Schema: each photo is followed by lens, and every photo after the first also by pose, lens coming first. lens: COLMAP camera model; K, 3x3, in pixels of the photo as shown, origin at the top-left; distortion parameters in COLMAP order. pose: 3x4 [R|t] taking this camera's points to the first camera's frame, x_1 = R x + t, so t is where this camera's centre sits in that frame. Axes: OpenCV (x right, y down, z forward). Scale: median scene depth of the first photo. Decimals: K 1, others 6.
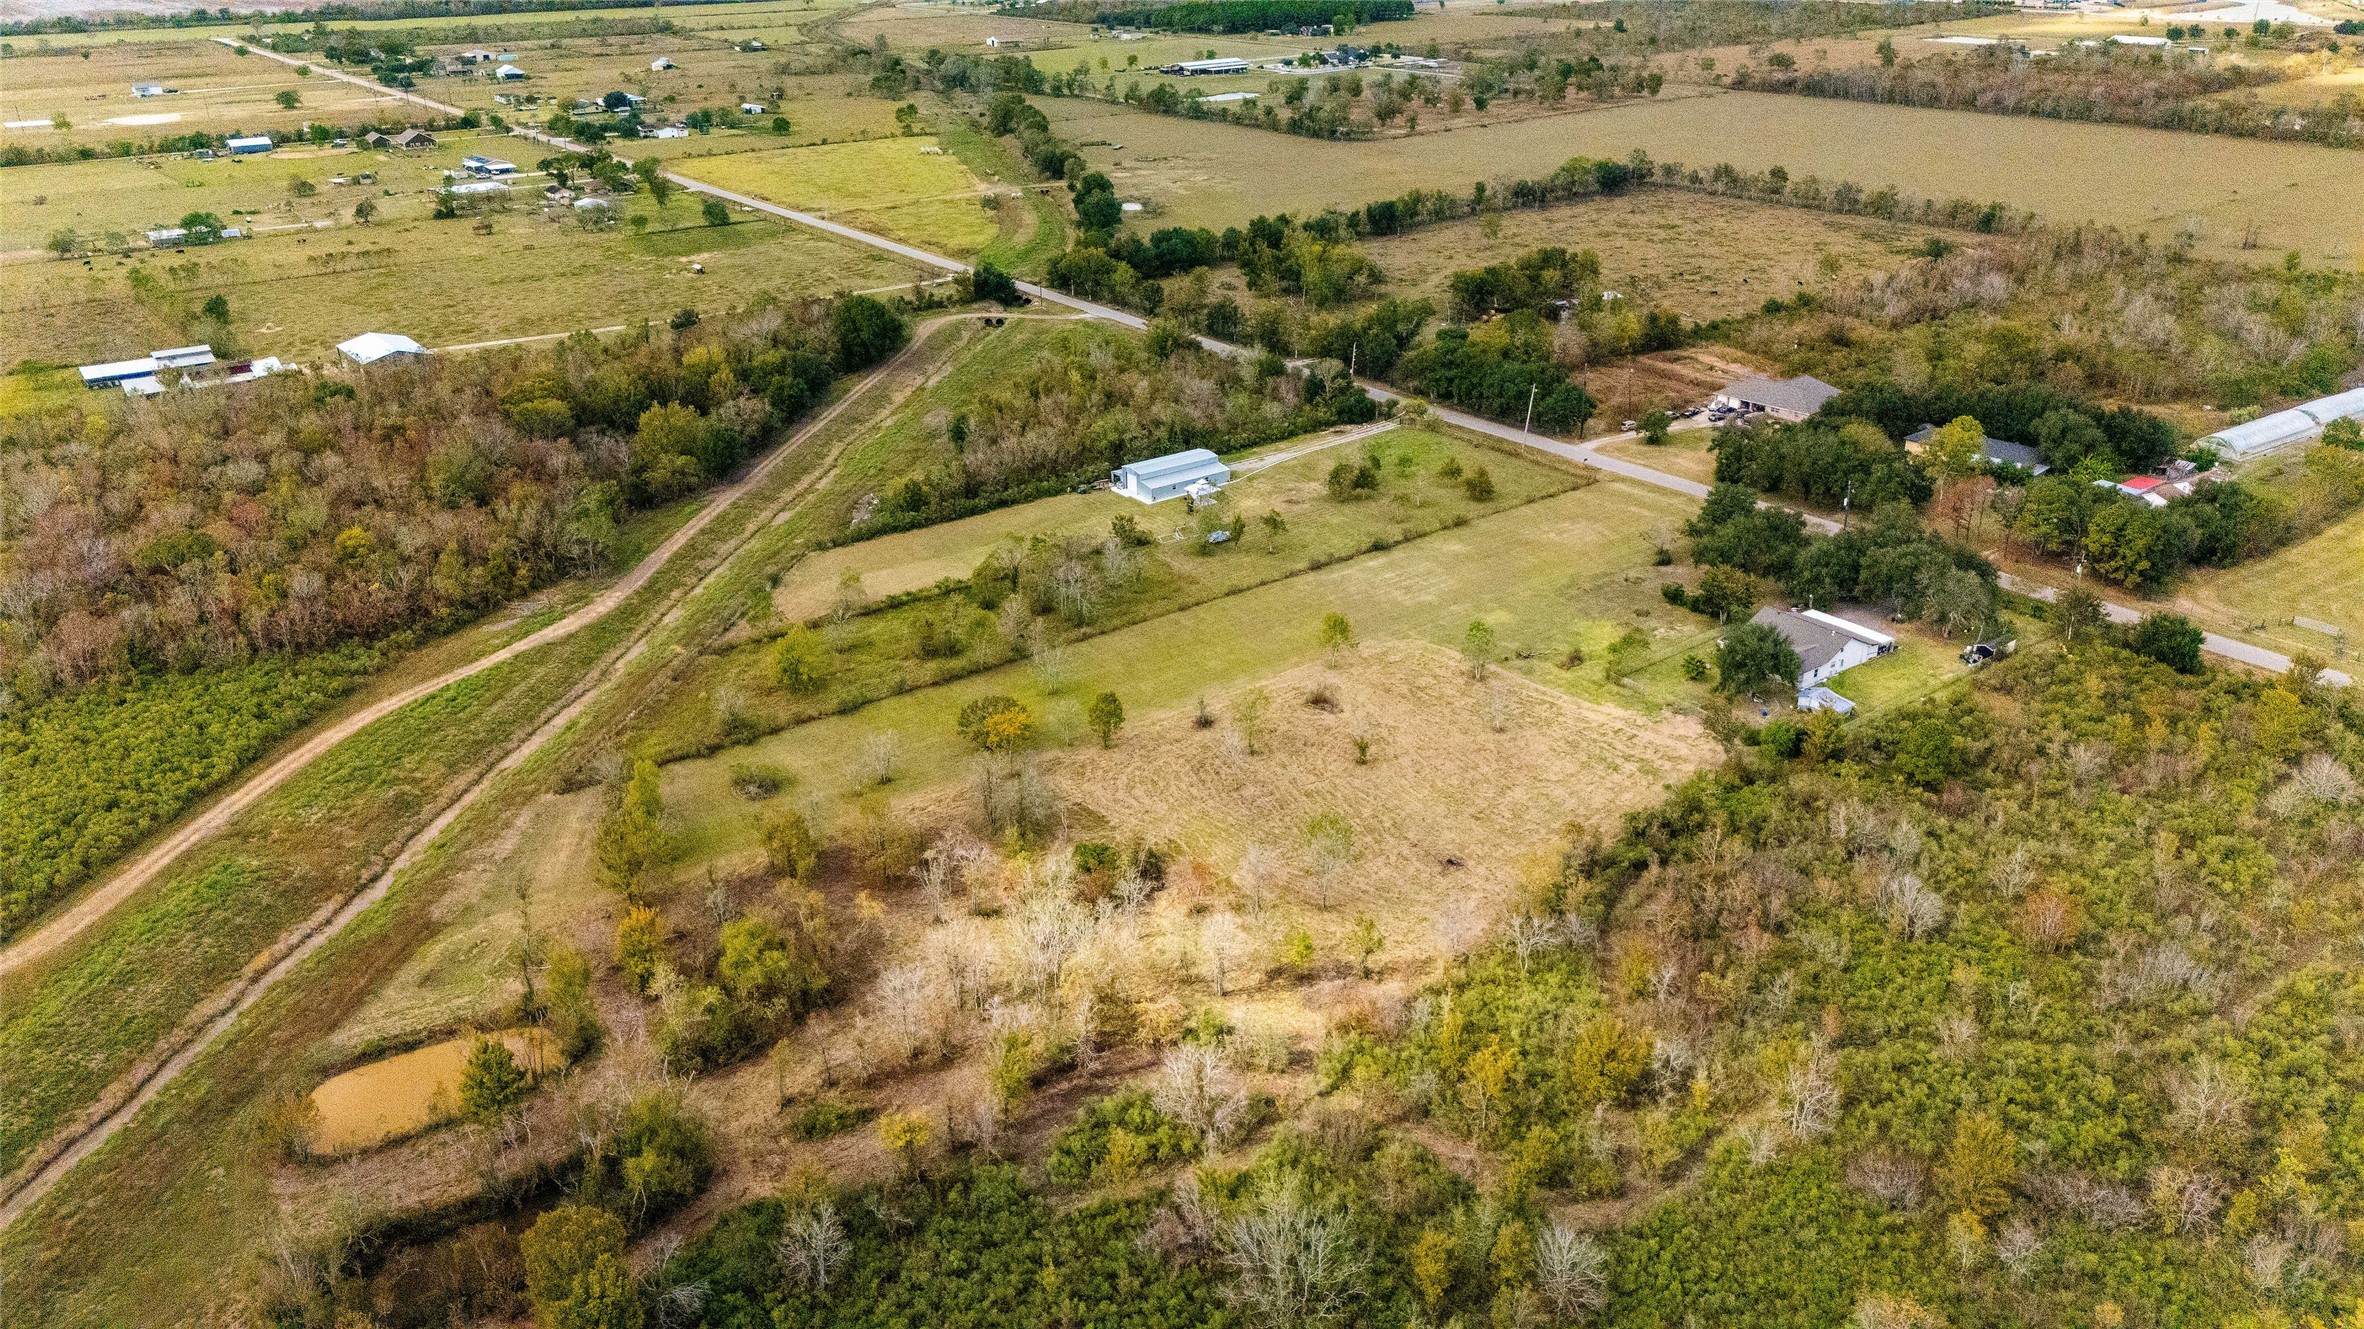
lens RADIAL K [[1740.6, 0, 1182.0], [0, 1740.6, 664.5], [0, 0, 1]] dist [0.021198, -0.004973]
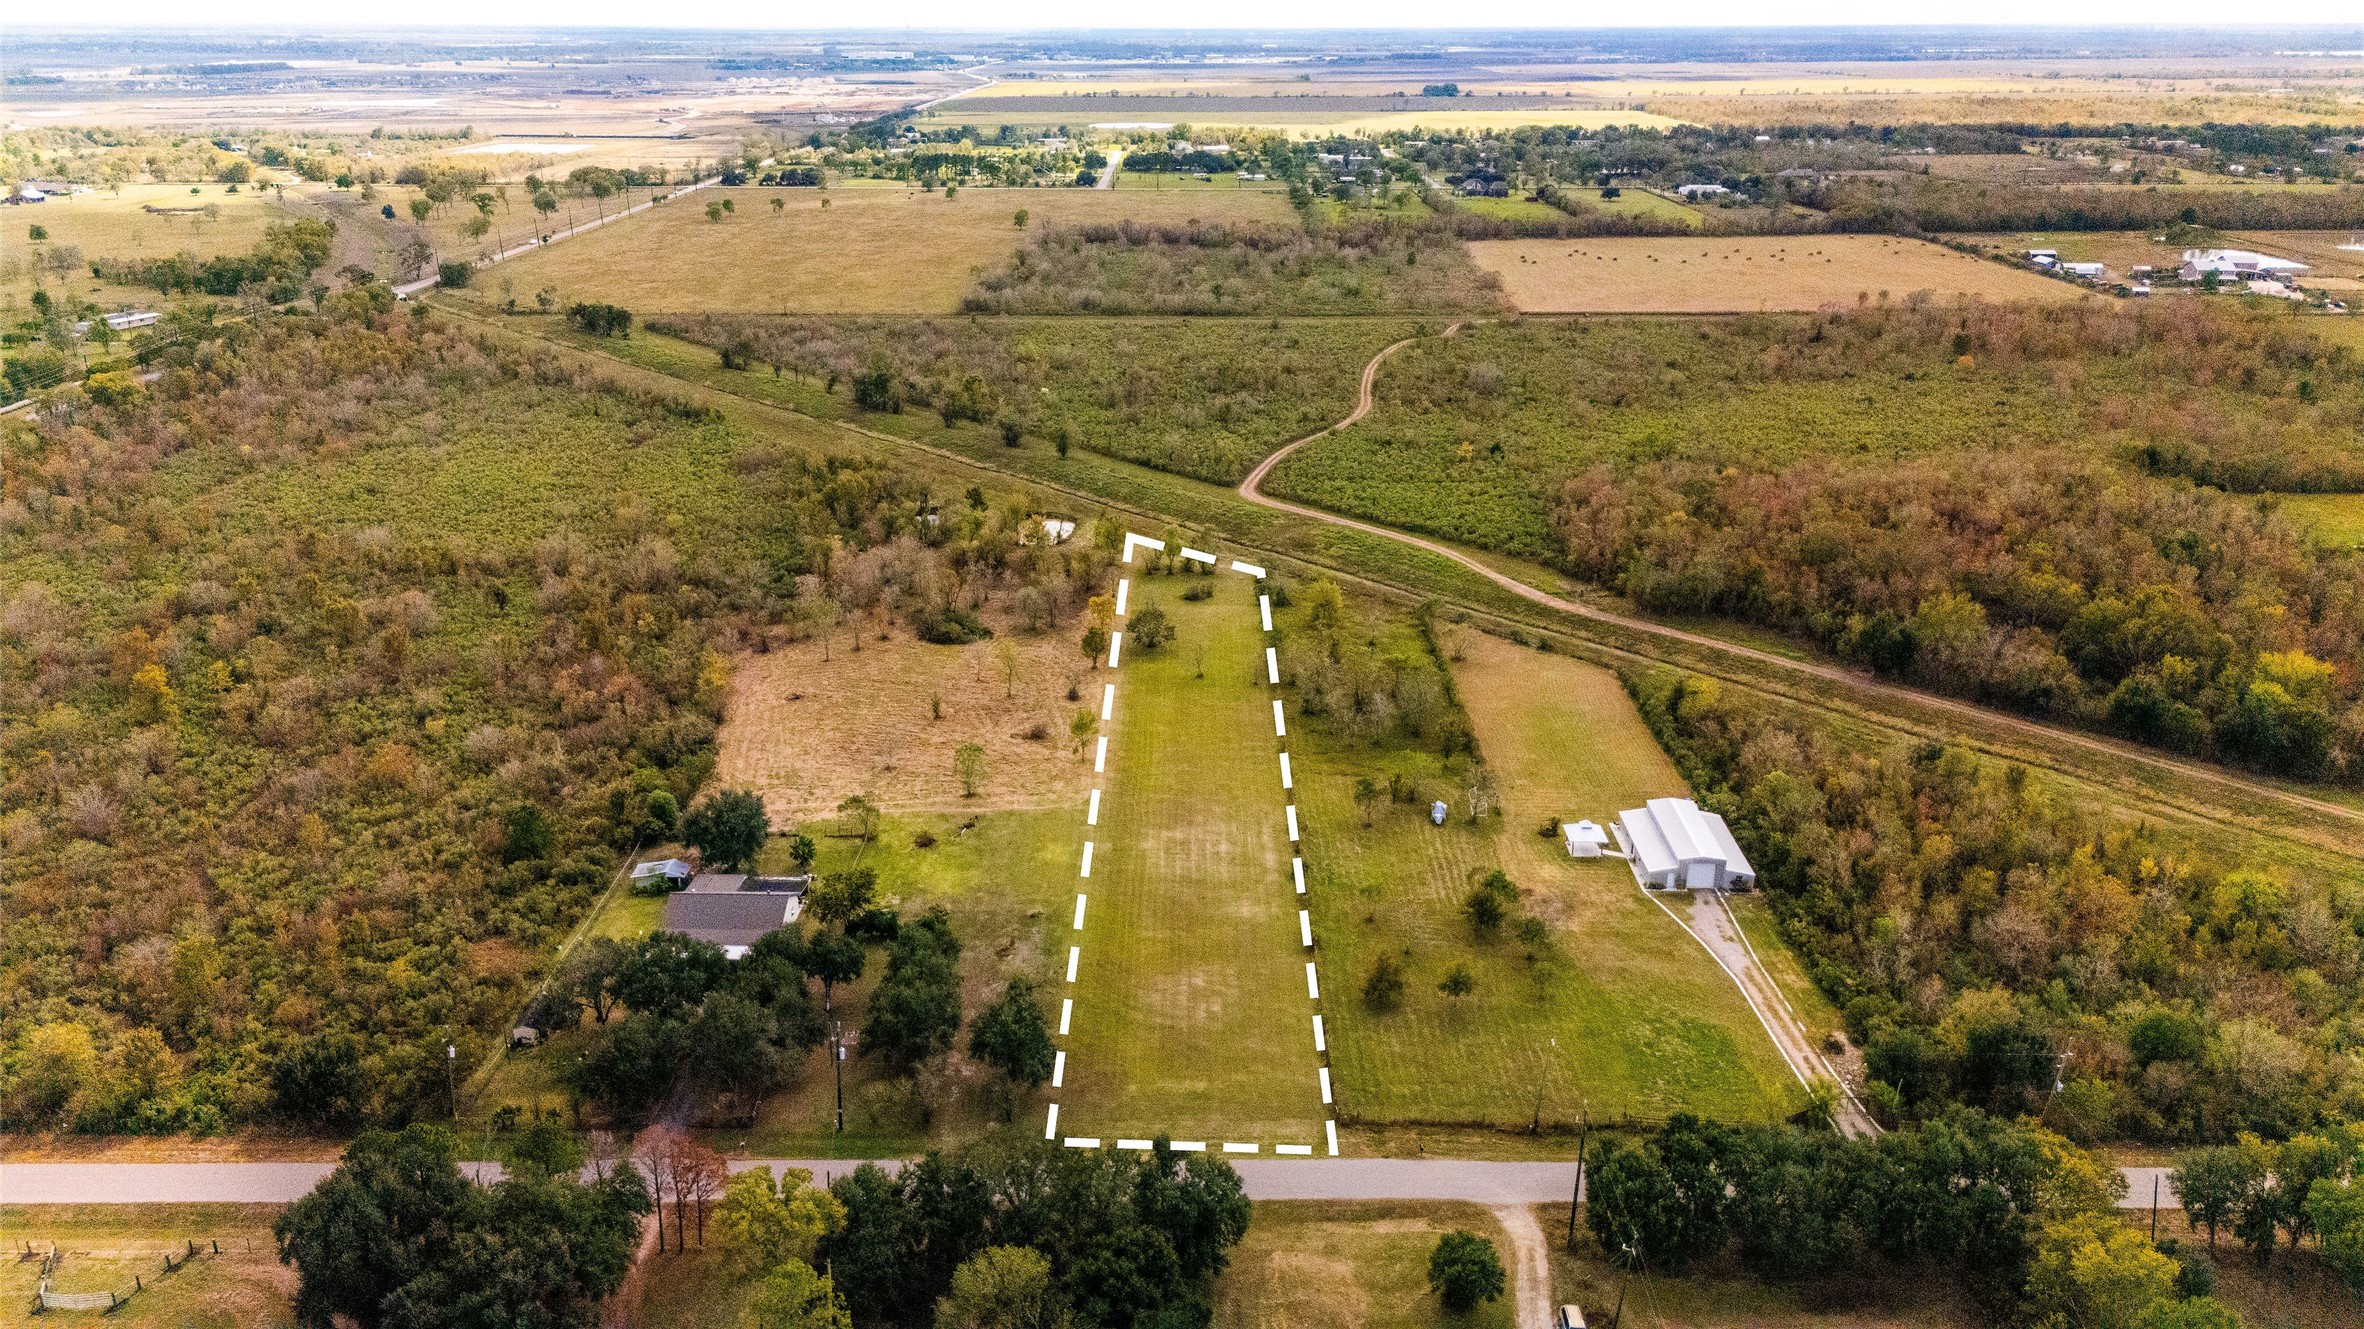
lens RADIAL K [[1740.6, 0, 1182.0], [0, 1740.6, 664.5], [0, 0, 1]] dist [0.021198, -0.004973]
pose [[-0.600582, 0.286187, -0.746591, 0.700985], [-0.326018, 0.764950, 0.555484, -0.554897], [0.730078, 0.577016, -0.366113, 1.200571]]
